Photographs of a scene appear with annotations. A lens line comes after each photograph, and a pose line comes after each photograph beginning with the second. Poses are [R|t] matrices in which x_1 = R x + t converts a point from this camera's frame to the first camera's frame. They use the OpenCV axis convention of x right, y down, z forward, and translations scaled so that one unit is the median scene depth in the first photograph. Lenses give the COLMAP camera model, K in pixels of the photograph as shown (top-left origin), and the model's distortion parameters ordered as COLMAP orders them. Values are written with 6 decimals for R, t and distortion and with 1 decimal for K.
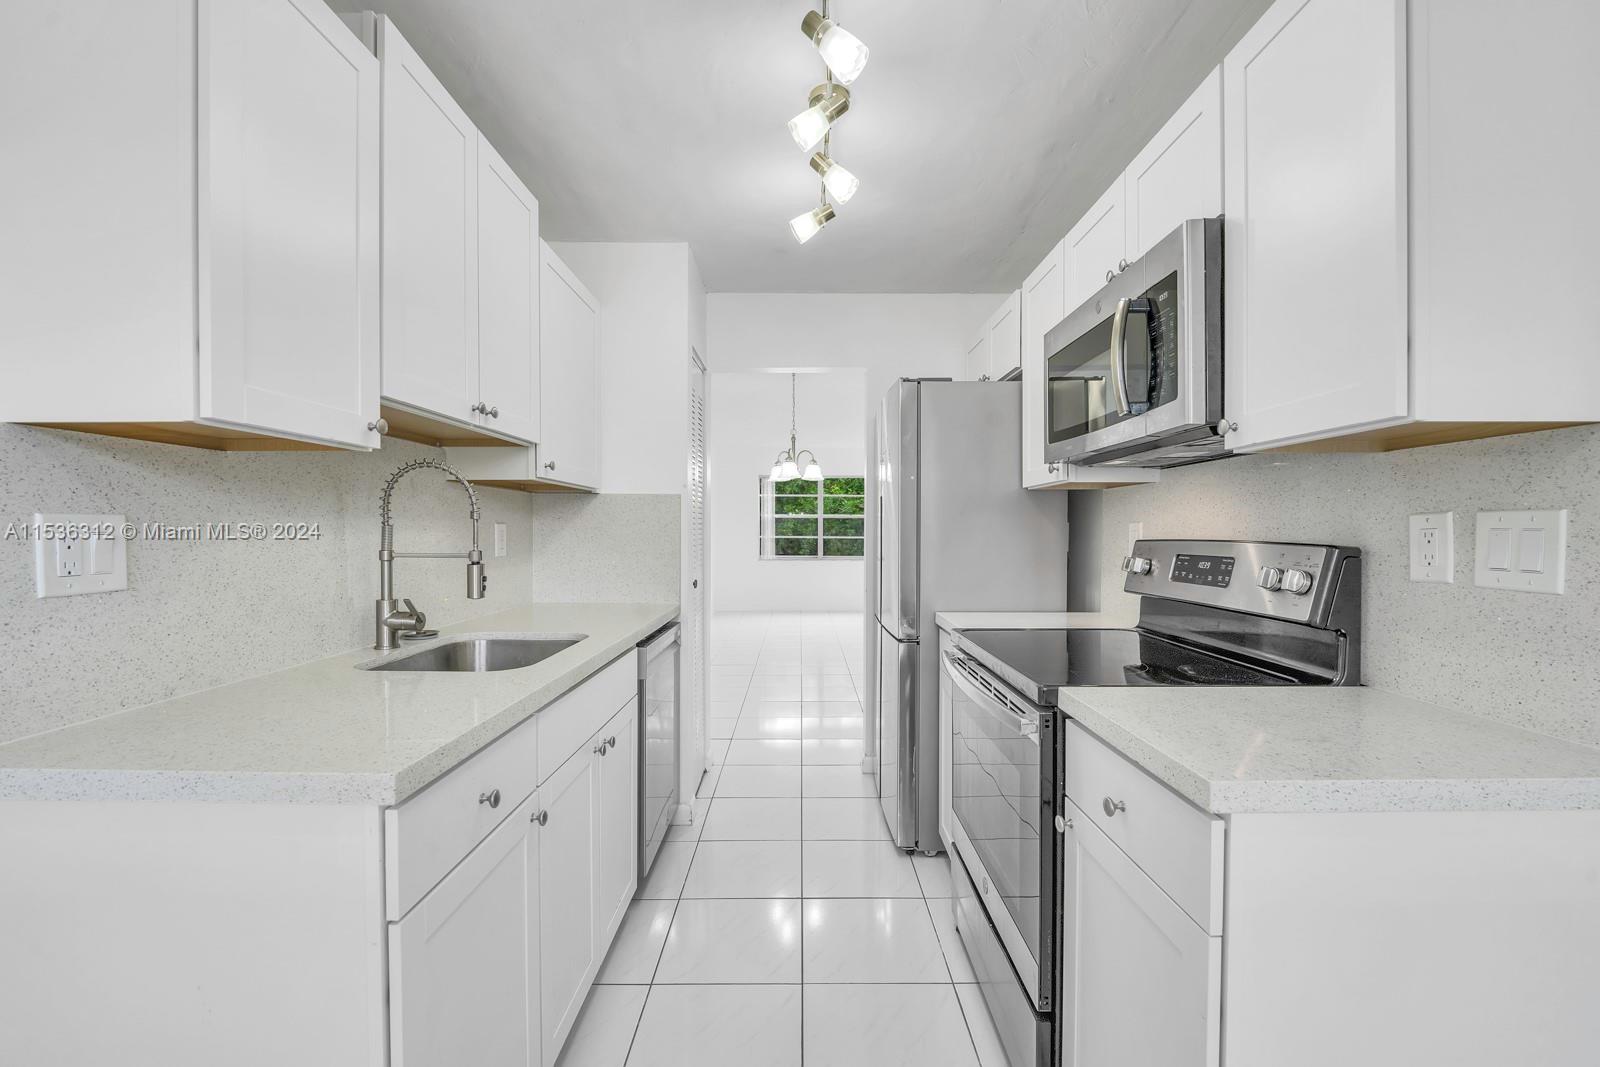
lens RADIAL K [[646.4, 0, 785.5], [0, 646.4, 533.5], [0, 0, 1]] dist [-0.001792, 0.000034]
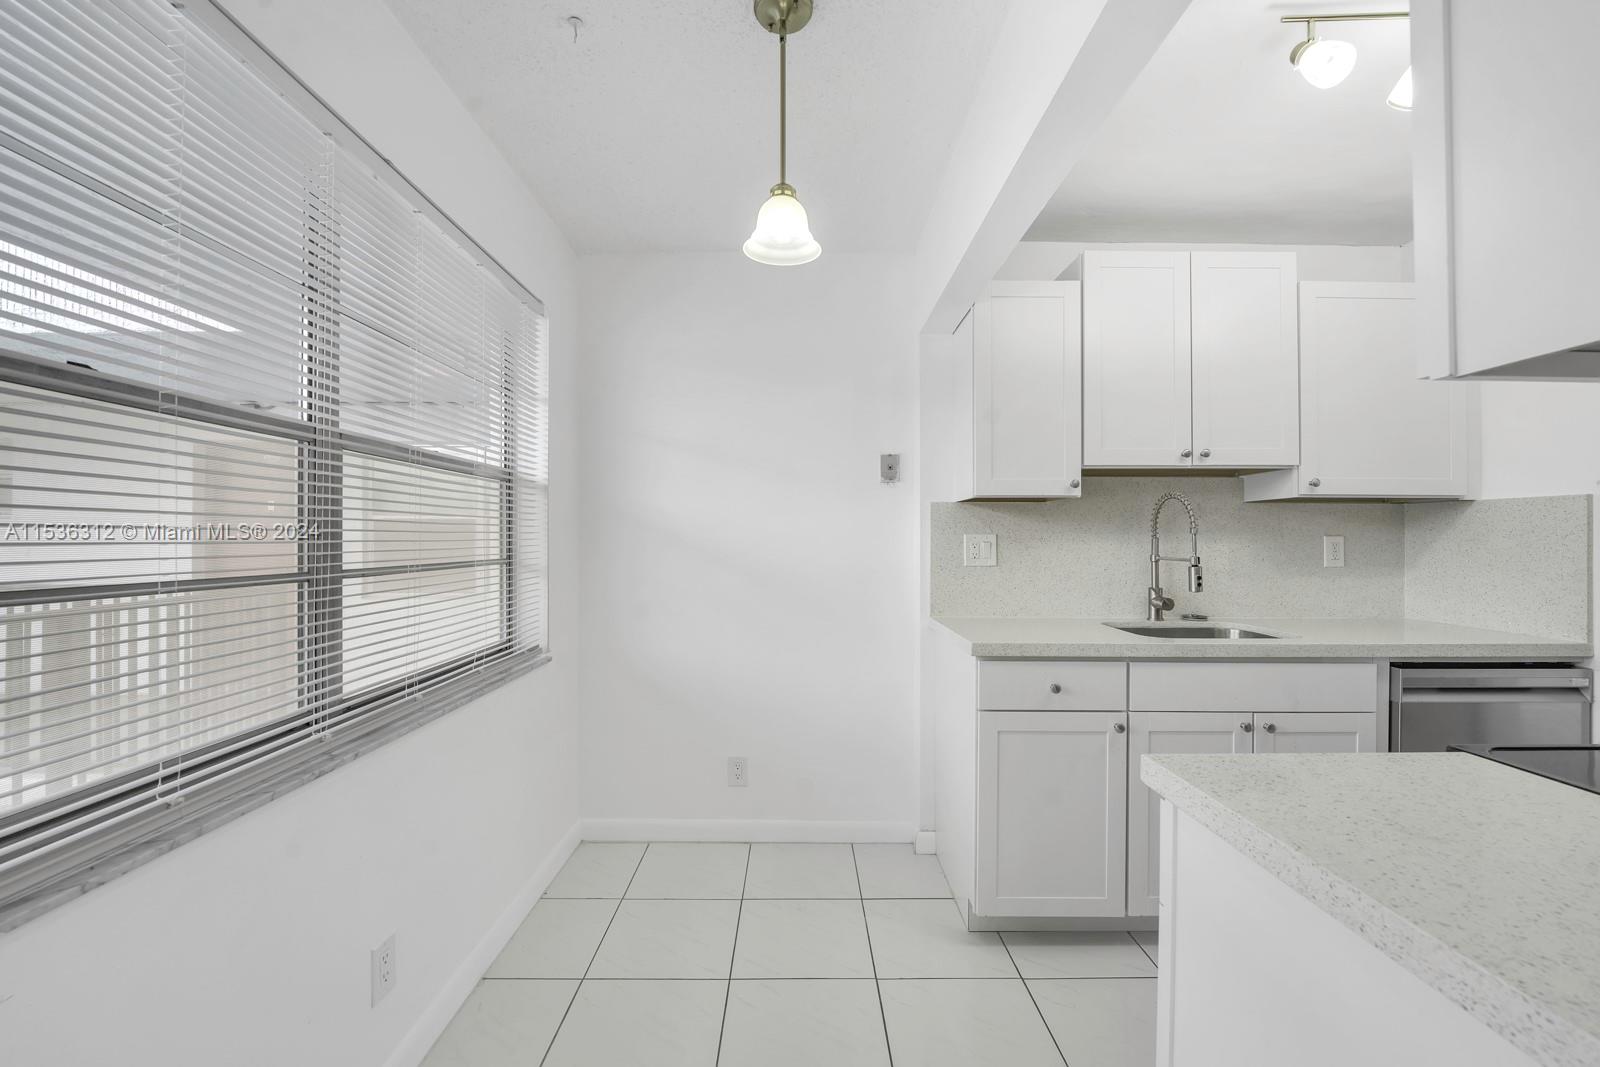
lens RADIAL K [[646.4, 0, 798.5], [0, 646.4, 537.1], [0, 0, 1]] dist [-0.001792, 0.000034]
pose [[-0.023476, -0.007545, -0.999696, 1.196177], [-0.007357, 0.999946, -0.007374, 0.000995], [0.999697, 0.007181, -0.023531, 0.257892]]
